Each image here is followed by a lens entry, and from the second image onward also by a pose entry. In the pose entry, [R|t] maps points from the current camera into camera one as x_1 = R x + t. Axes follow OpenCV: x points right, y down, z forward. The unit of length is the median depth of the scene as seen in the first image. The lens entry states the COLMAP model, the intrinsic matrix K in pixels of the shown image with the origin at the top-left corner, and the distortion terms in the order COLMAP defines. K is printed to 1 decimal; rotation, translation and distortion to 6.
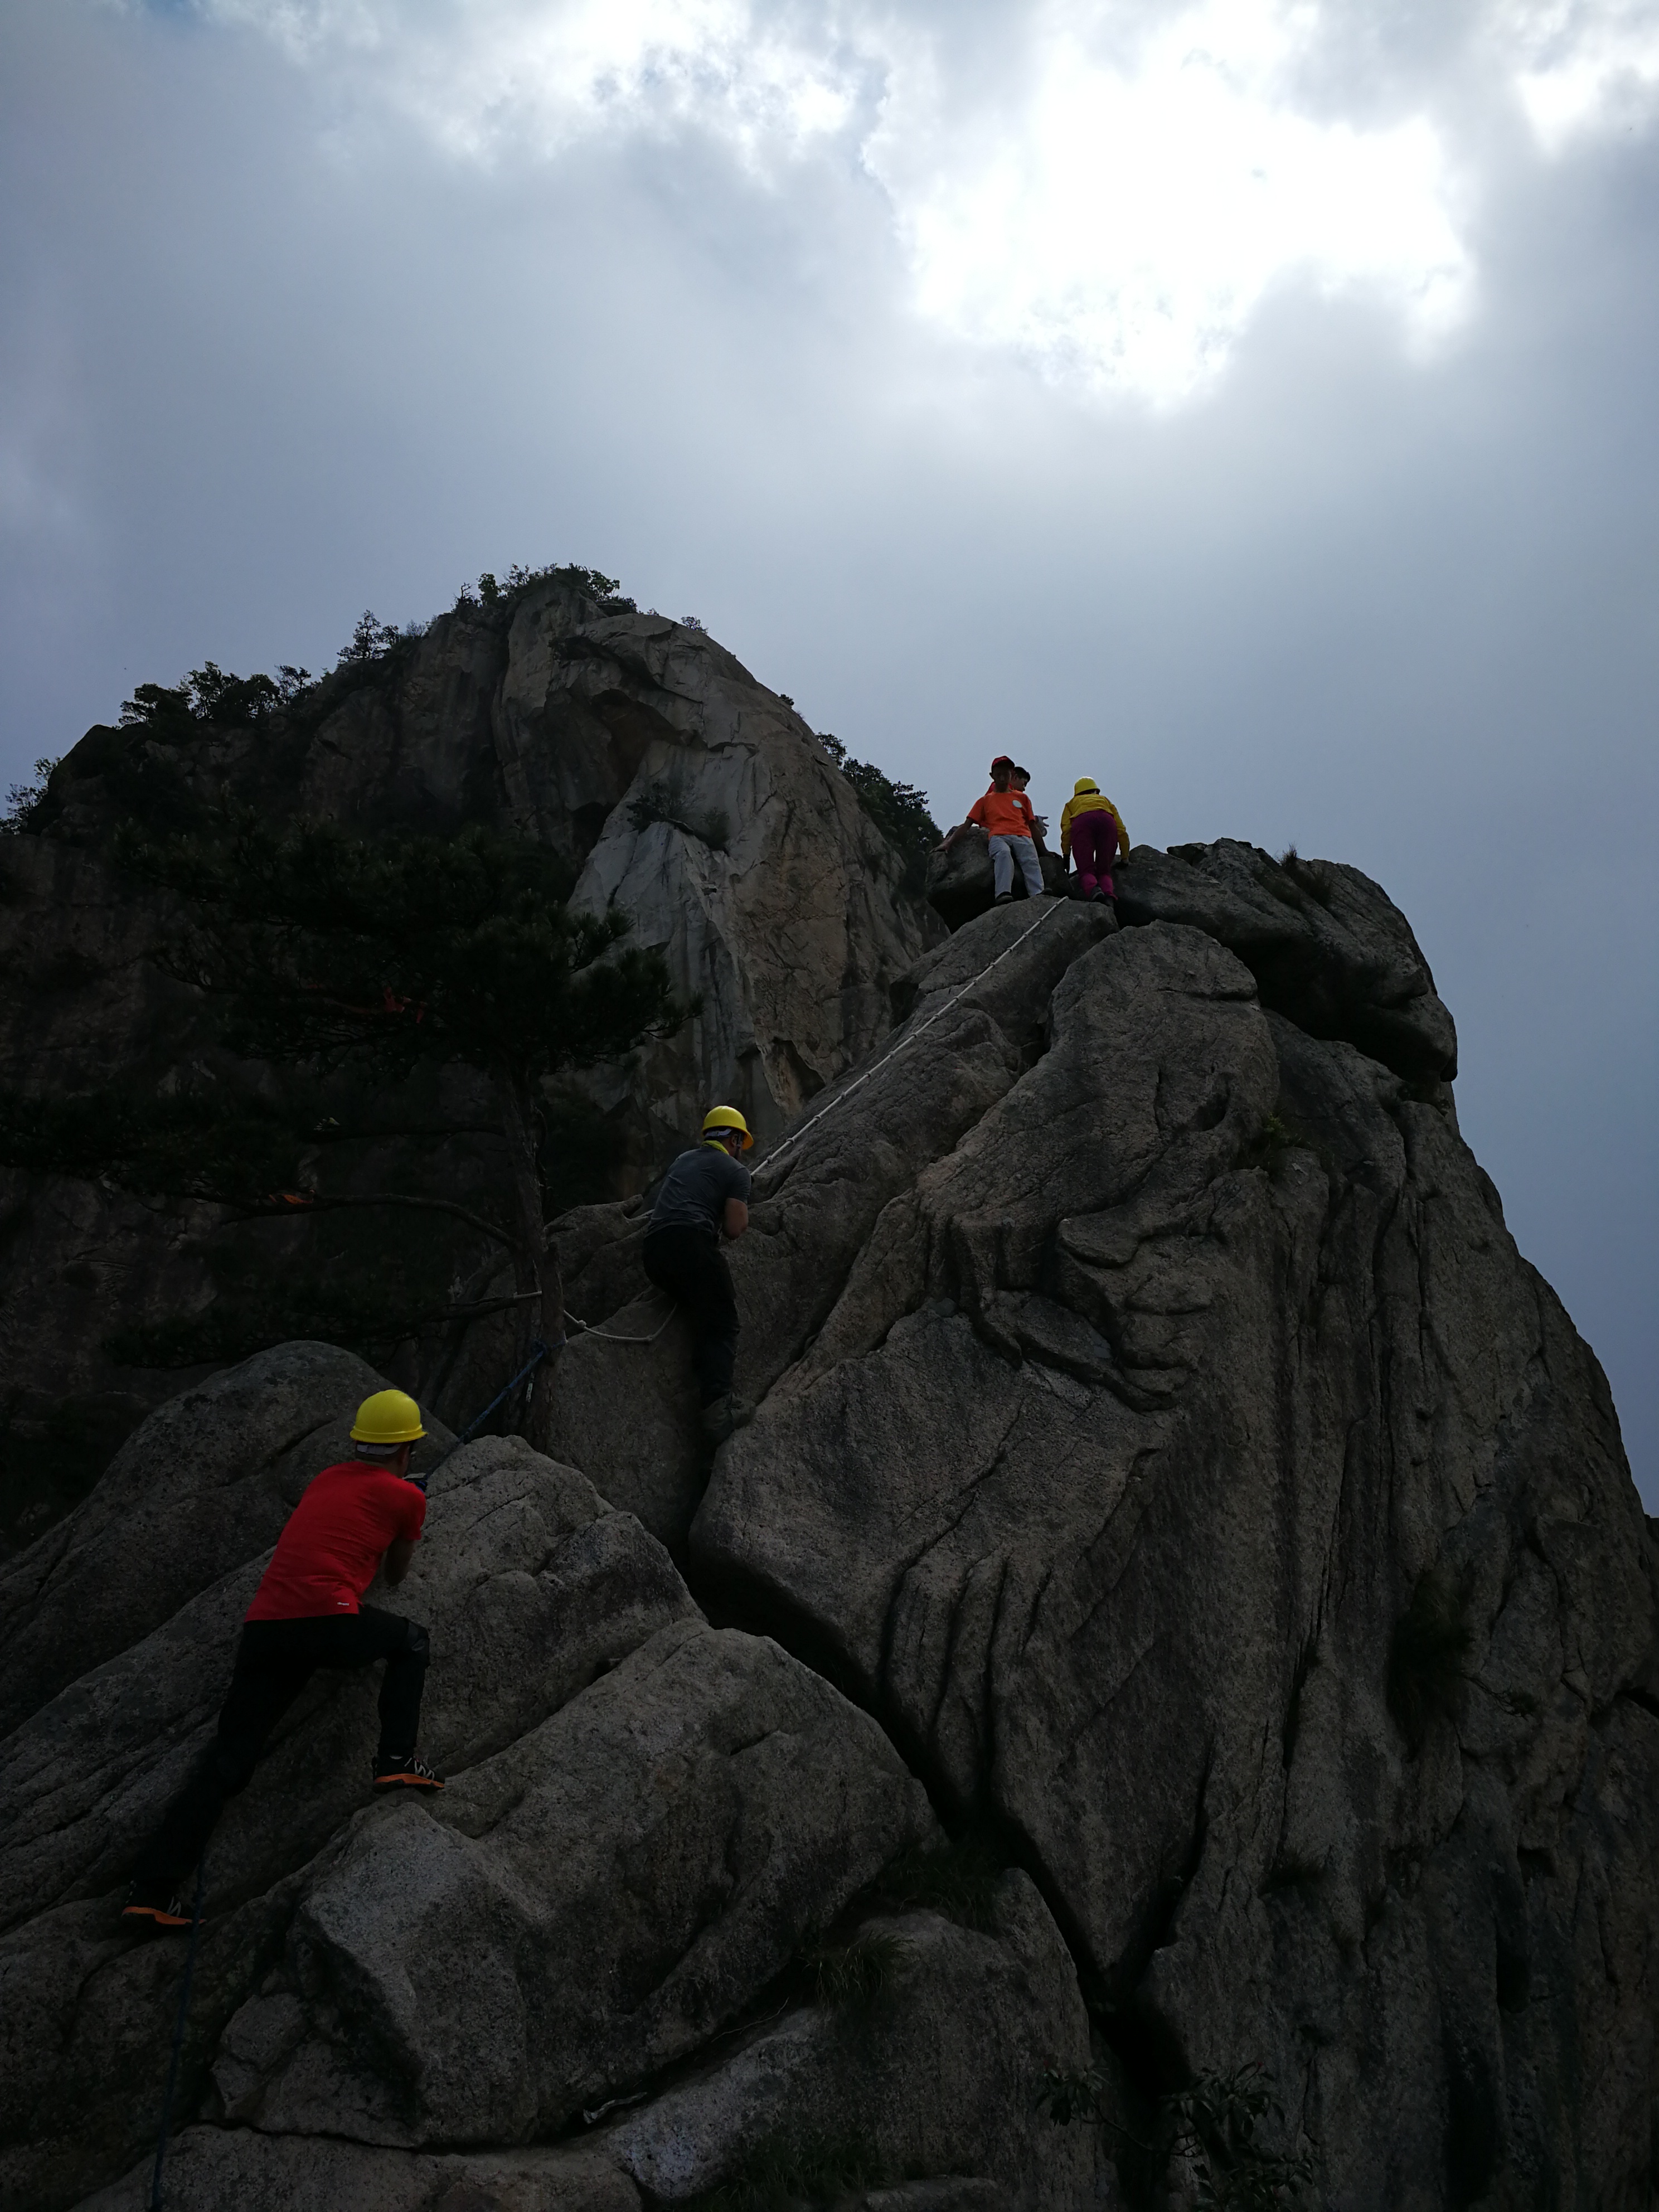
lens RADIAL K [[1697.0, 0, 829.5], [0, 1697.0, 1106.0], [0, 0, 1]] dist [0.041028, -0.030192]
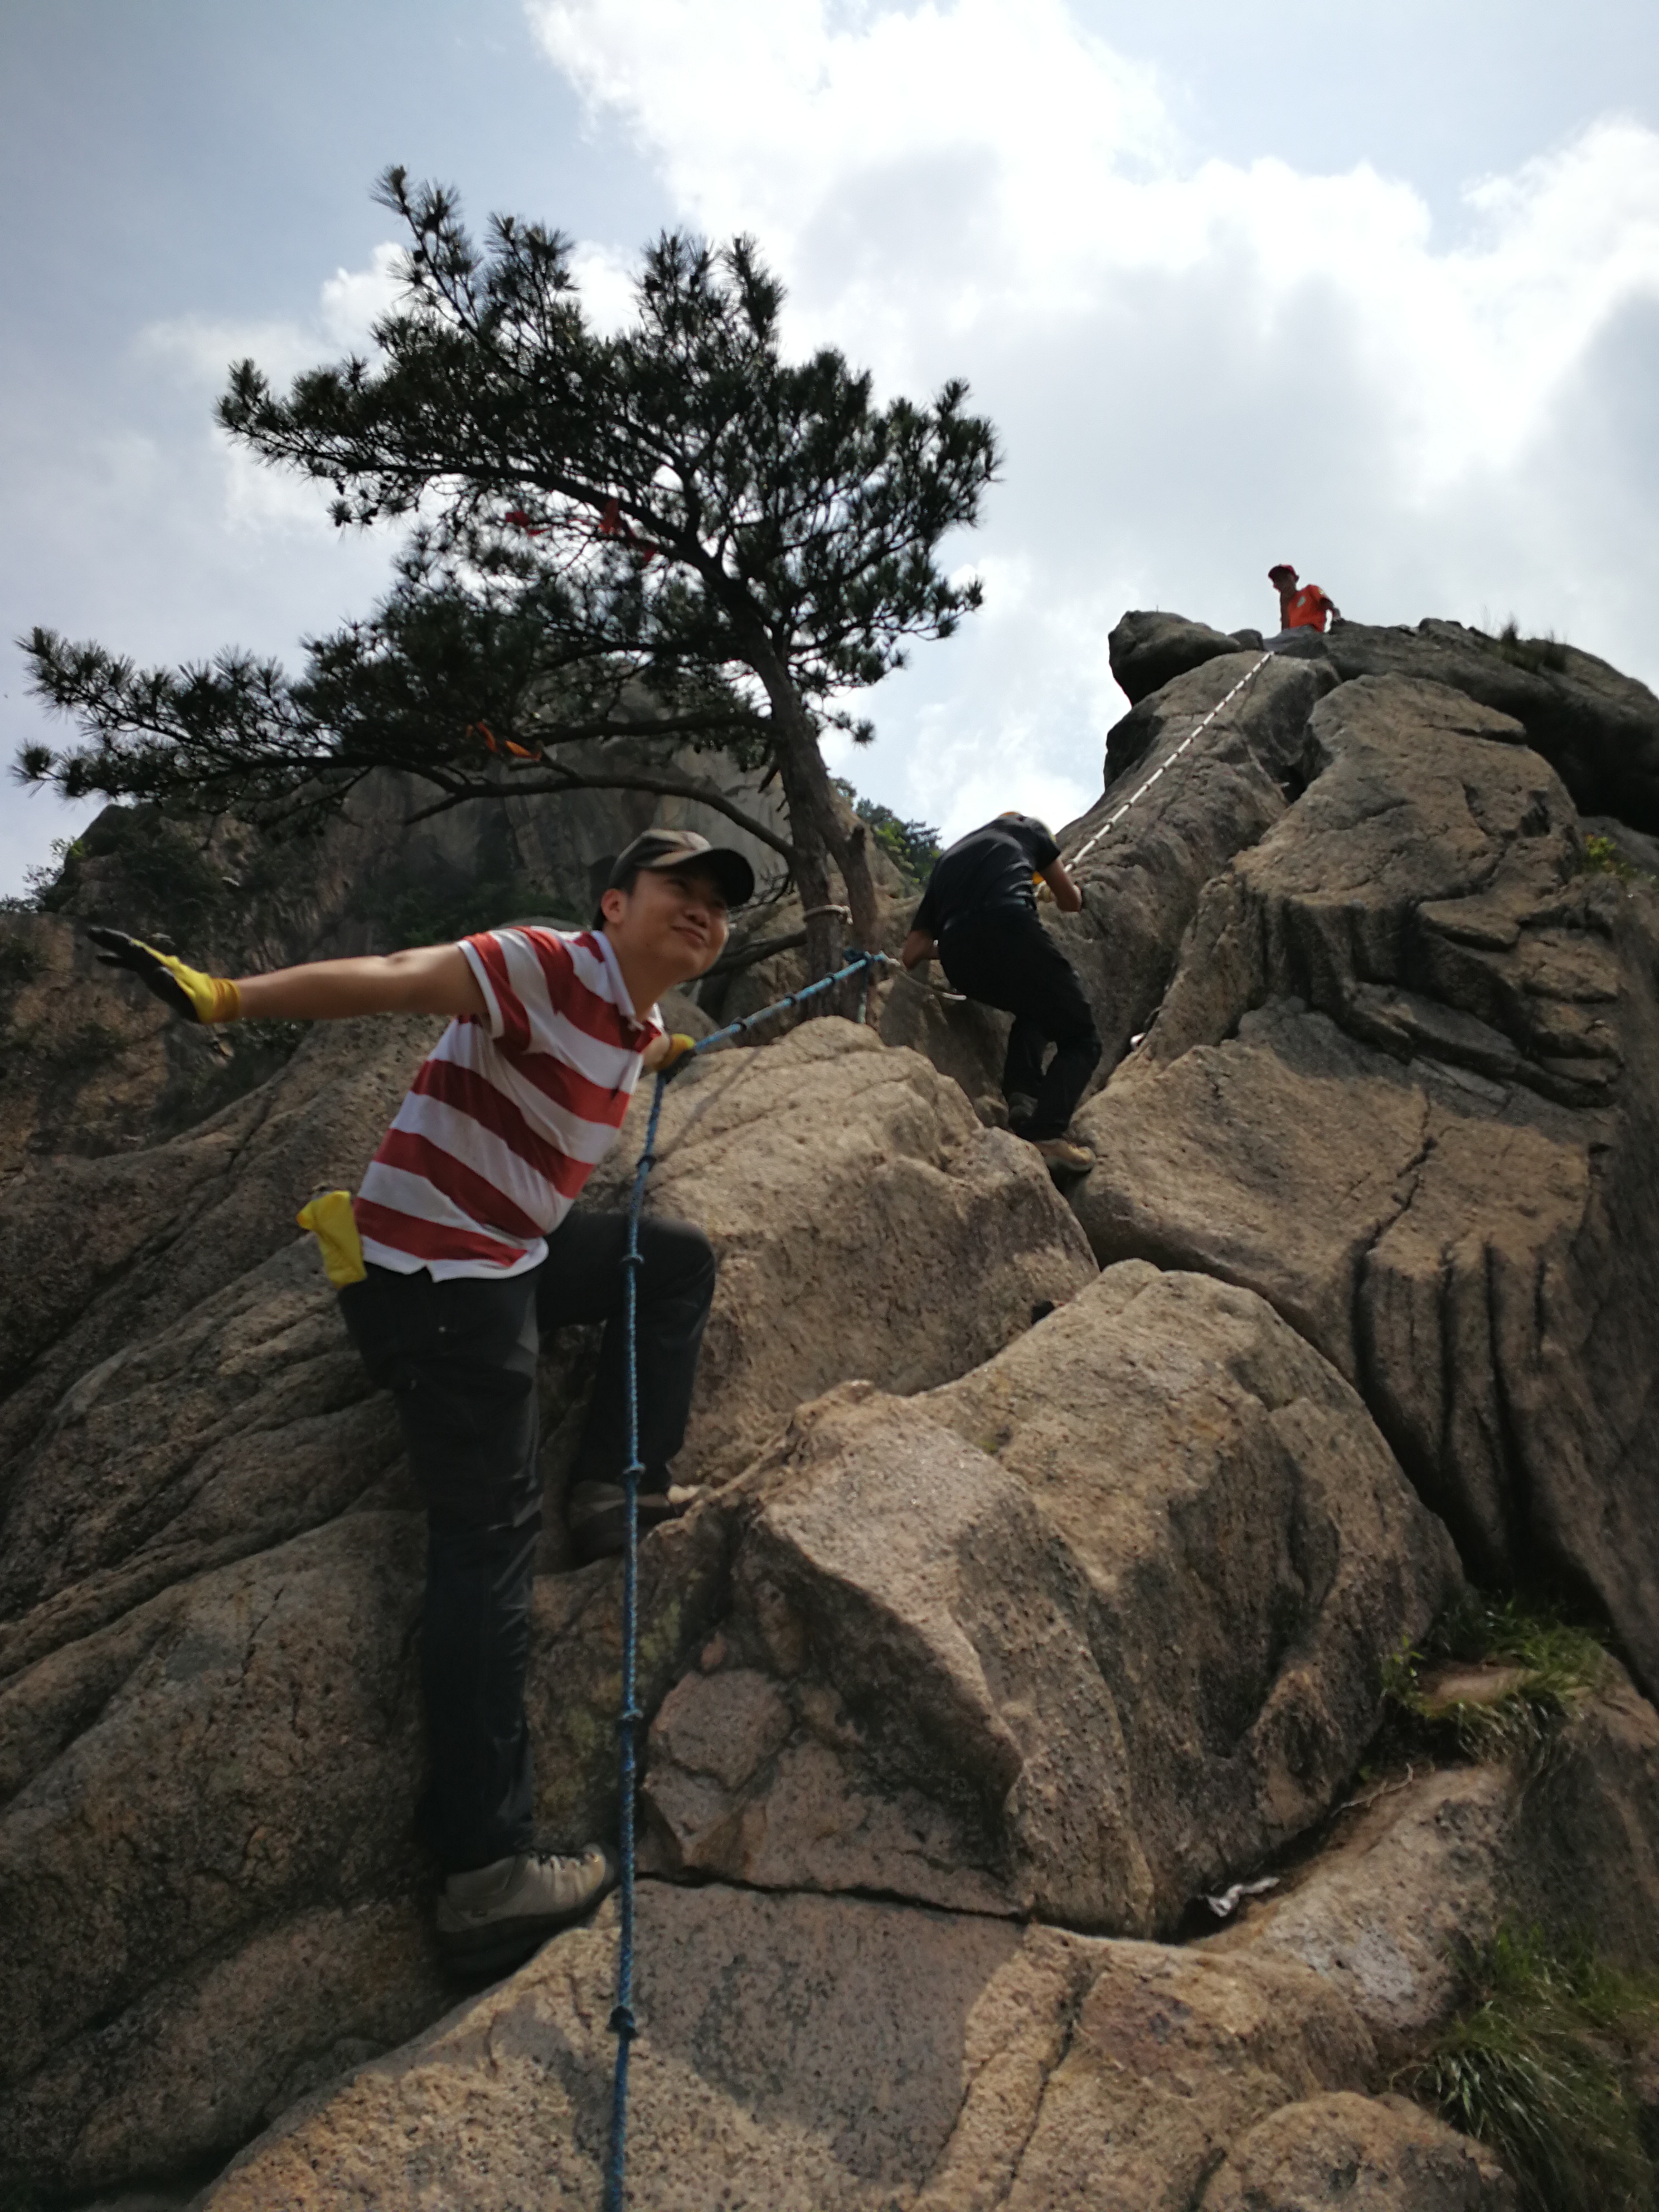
lens RADIAL K [[1675.0, 0, 829.5], [0, 1675.0, 1106.0], [0, 0, 1]] dist [0.040609, -0.028214]
pose [[0.998538, -0.053993, -0.002682, -0.232405], [0.053824, 0.997591, -0.043759, 0.299443], [0.005038, 0.043551, 0.999039, 0.364536]]
